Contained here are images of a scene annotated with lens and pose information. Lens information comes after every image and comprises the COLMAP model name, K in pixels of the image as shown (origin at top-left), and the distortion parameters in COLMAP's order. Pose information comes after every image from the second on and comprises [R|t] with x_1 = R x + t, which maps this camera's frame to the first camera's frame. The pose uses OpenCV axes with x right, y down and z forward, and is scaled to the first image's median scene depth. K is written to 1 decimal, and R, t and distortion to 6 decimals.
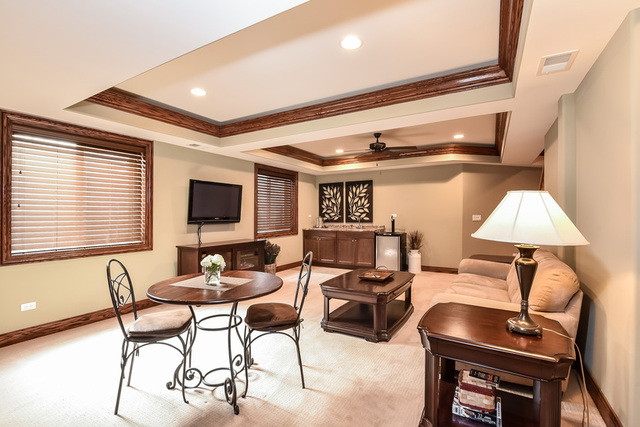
lens RADIAL K [[309.2, 0, 311.0], [0, 309.2, 211.6], [0, 0, 1]] dist [0.000308, 0.000402]
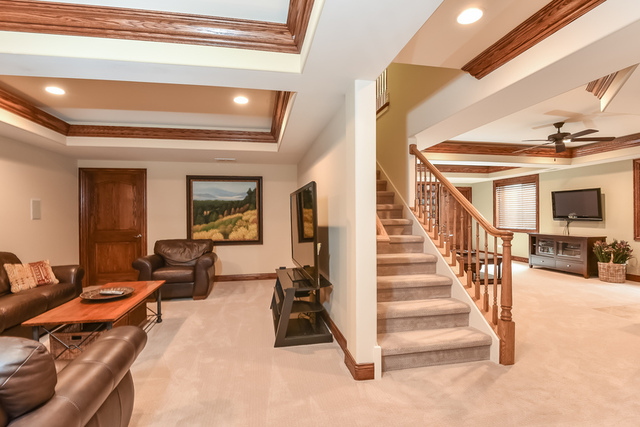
lens RADIAL K [[309.2, 0, 311.0], [0, 309.2, 211.6], [0, 0, 1]] dist [0.000308, 0.000402]
pose [[-0.765458, -0.010936, -0.643392, 1.529448], [-0.003747, 0.999914, -0.012538, 0.022070], [0.643474, -0.007186, -0.765434, 1.384608]]
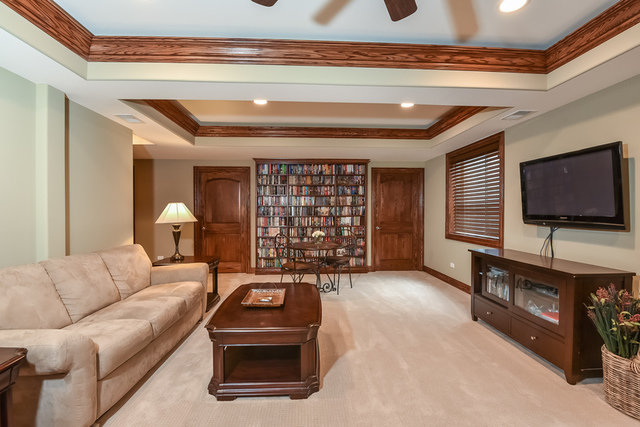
lens RADIAL K [[304.5, 0, 320.0], [0, 304.5, 213.5], [0, 0, 1]] dist [0.000105, -0.000020]
pose [[-0.831289, -0.004169, -0.555825, 0.396795], [-0.010073, 0.999921, 0.007565, 0.015144], [0.555749, 0.011888, -0.831265, 1.307019]]
